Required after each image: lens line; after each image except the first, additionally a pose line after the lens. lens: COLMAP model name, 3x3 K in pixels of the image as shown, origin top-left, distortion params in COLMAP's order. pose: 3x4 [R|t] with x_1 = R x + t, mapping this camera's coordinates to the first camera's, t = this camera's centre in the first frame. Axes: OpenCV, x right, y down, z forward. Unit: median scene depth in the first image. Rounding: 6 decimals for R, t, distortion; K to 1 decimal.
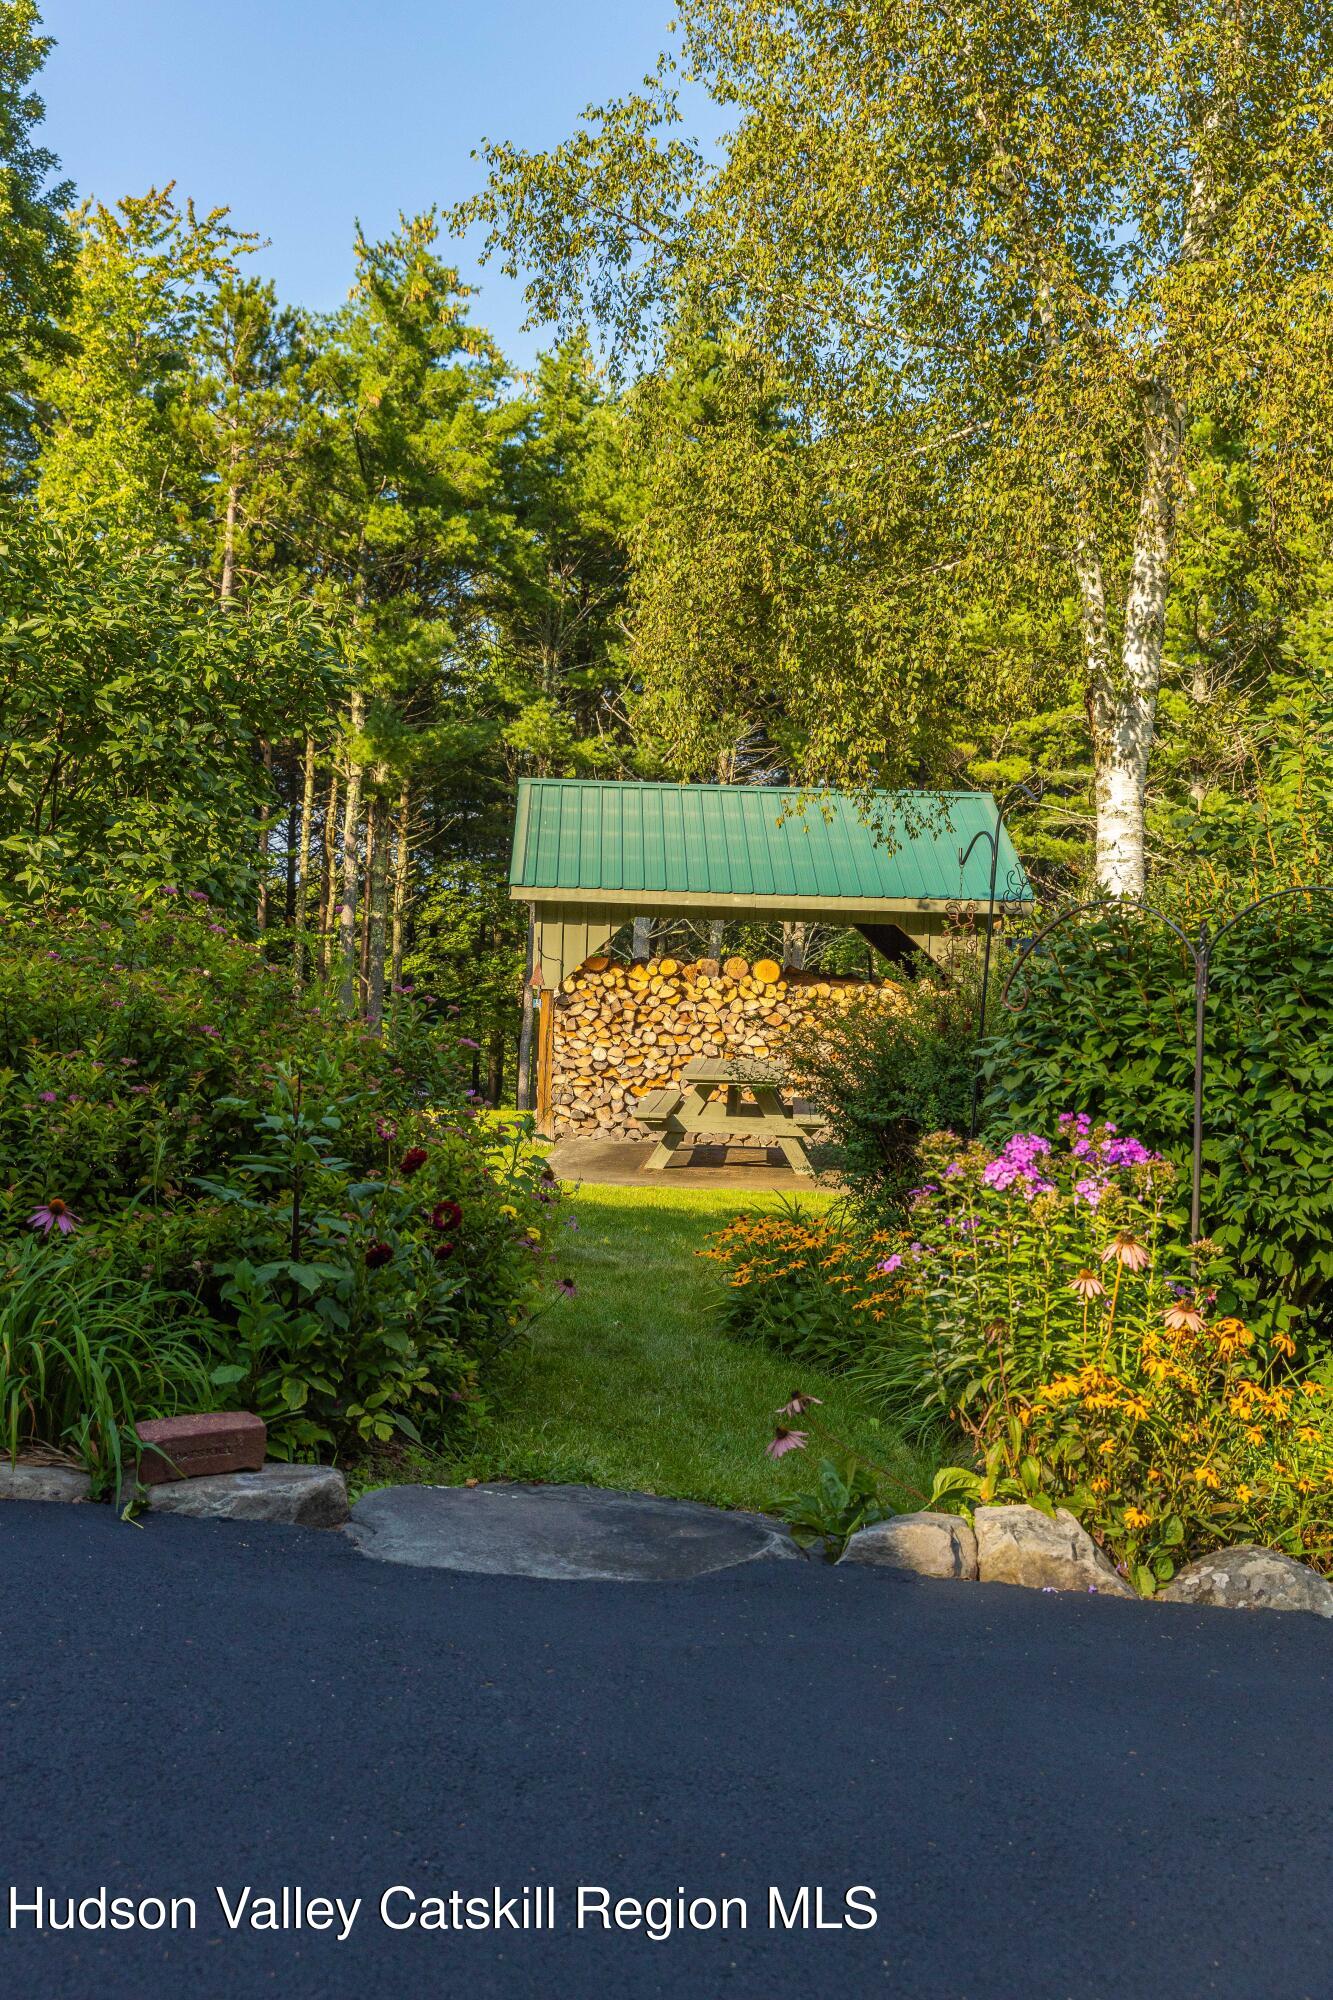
lens RADIAL K [[2042.9, 0, 661.0], [0, 2042.9, 985.8], [0, 0, 1]] dist [0.006063, -0.007286]
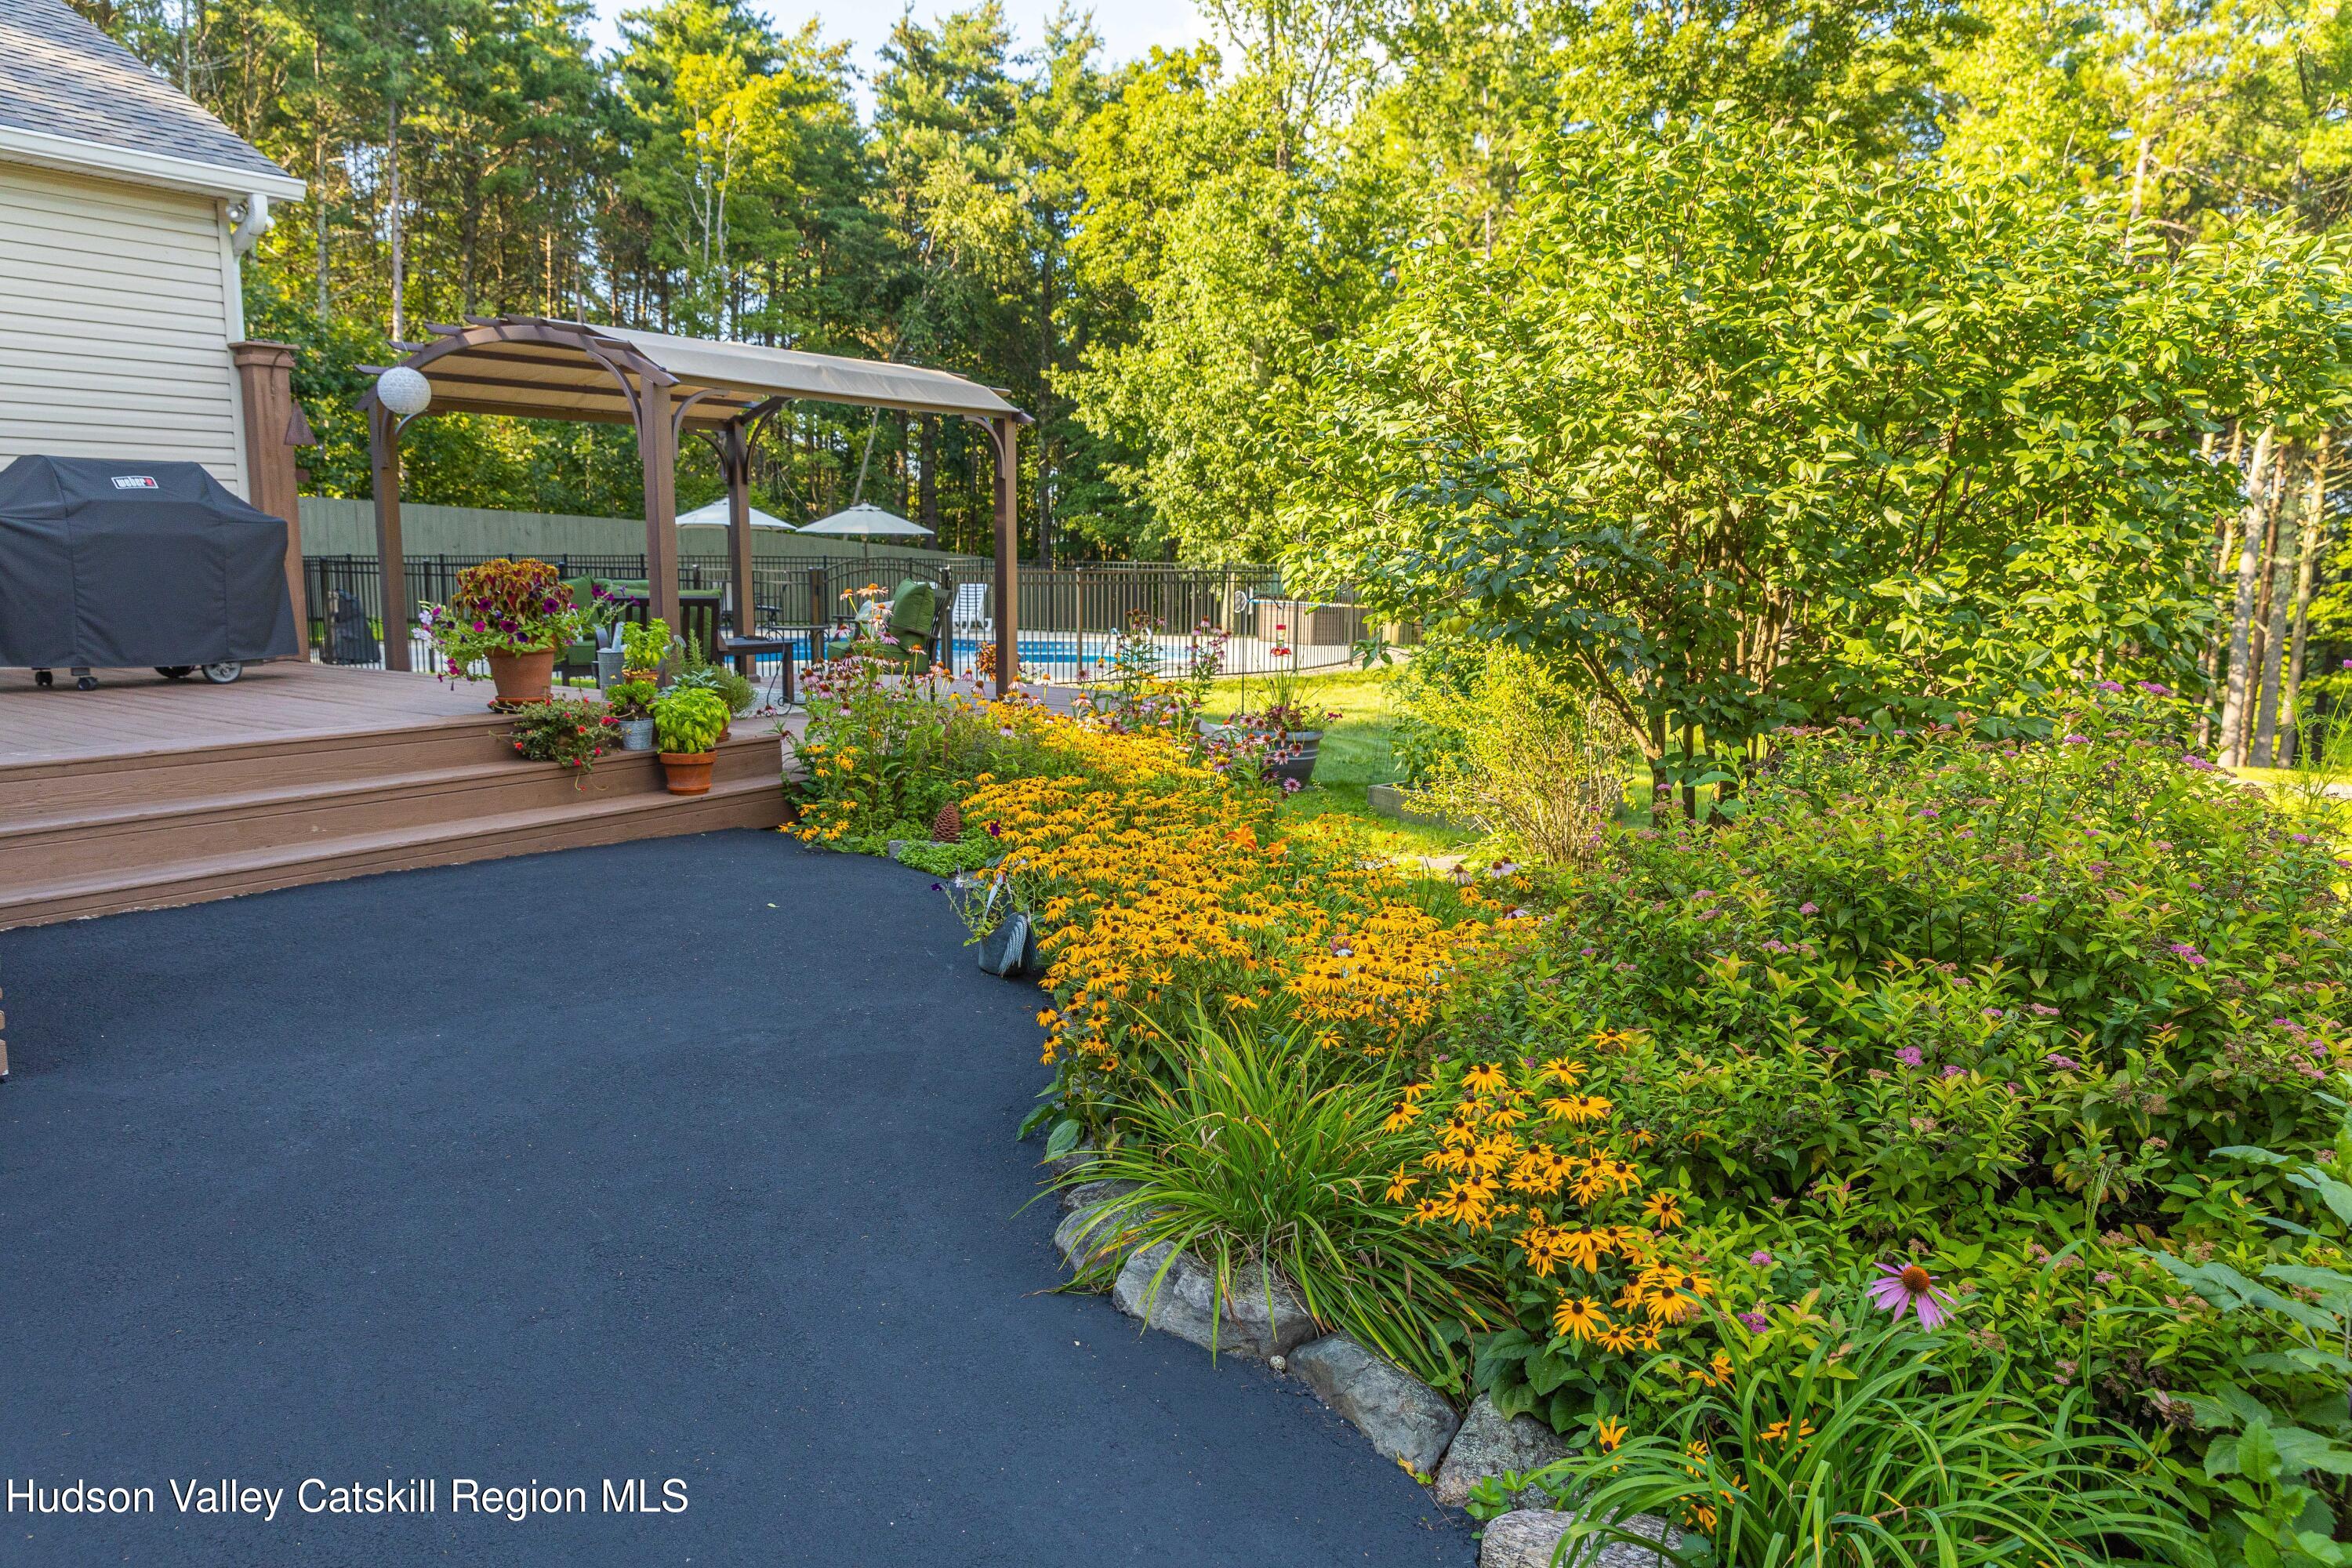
lens RADIAL K [[1581.6, 0, 1176.0], [0, 1581.6, 784.0], [0, 0, 1]] dist [0.016541, -0.001155]
pose [[0.745735, 0.075634, -0.661936, -0.081598], [-0.001944, 0.993778, 0.111362, -0.052014], [0.666240, -0.081760, 0.741242, 0.266635]]
